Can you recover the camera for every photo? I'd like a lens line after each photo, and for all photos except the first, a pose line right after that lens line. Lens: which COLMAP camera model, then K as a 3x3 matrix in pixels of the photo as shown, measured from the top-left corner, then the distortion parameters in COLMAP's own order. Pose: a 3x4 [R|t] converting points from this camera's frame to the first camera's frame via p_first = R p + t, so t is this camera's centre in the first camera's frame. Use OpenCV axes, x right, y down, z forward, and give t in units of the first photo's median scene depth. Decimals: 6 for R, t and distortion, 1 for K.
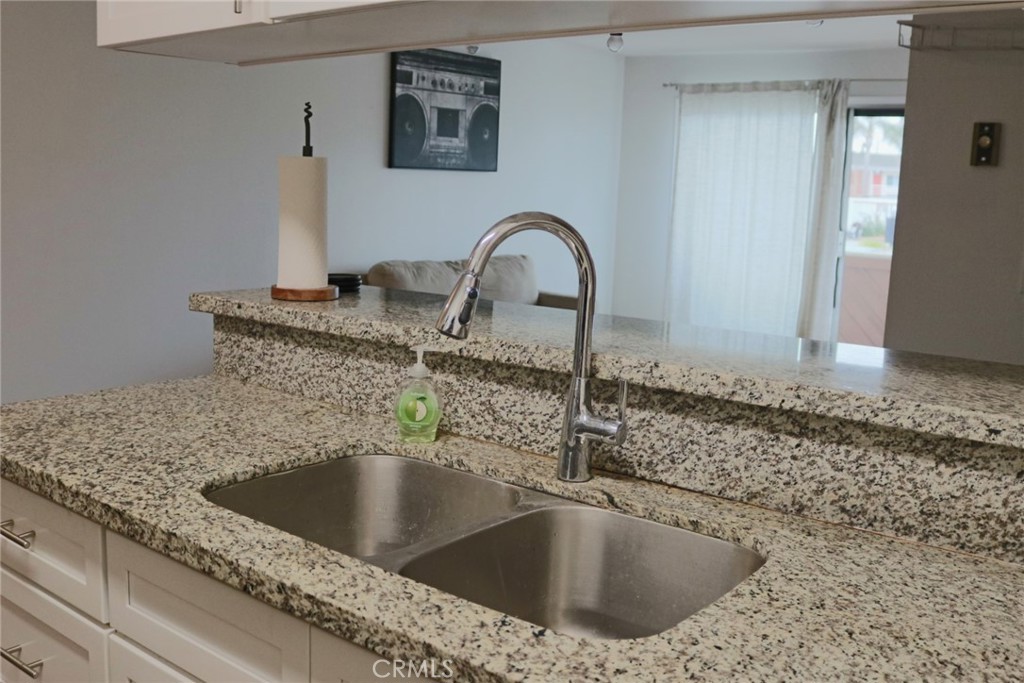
lens RADIAL K [[1007.4, 0, 515.6], [0, 1007.4, 333.6], [0, 0, 1]] dist [-0.085509, 0.000000]
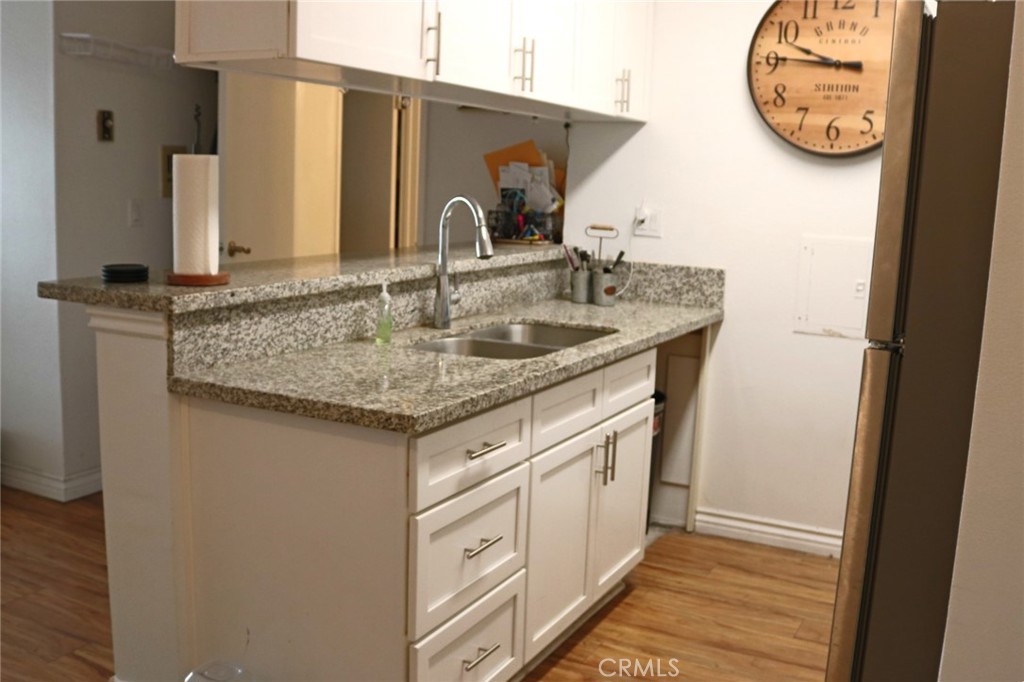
lens RADIAL K [[1007.4, 0, 505.8], [0, 1007.4, 334.9], [0, 0, 1]] dist [-0.085509, 0.000000]
pose [[-0.201695, -0.193111, 0.960222, -1.417424], [0.092910, 0.972178, 0.215031, -0.194467], [-0.975032, 0.132585, -0.178142, 0.935939]]
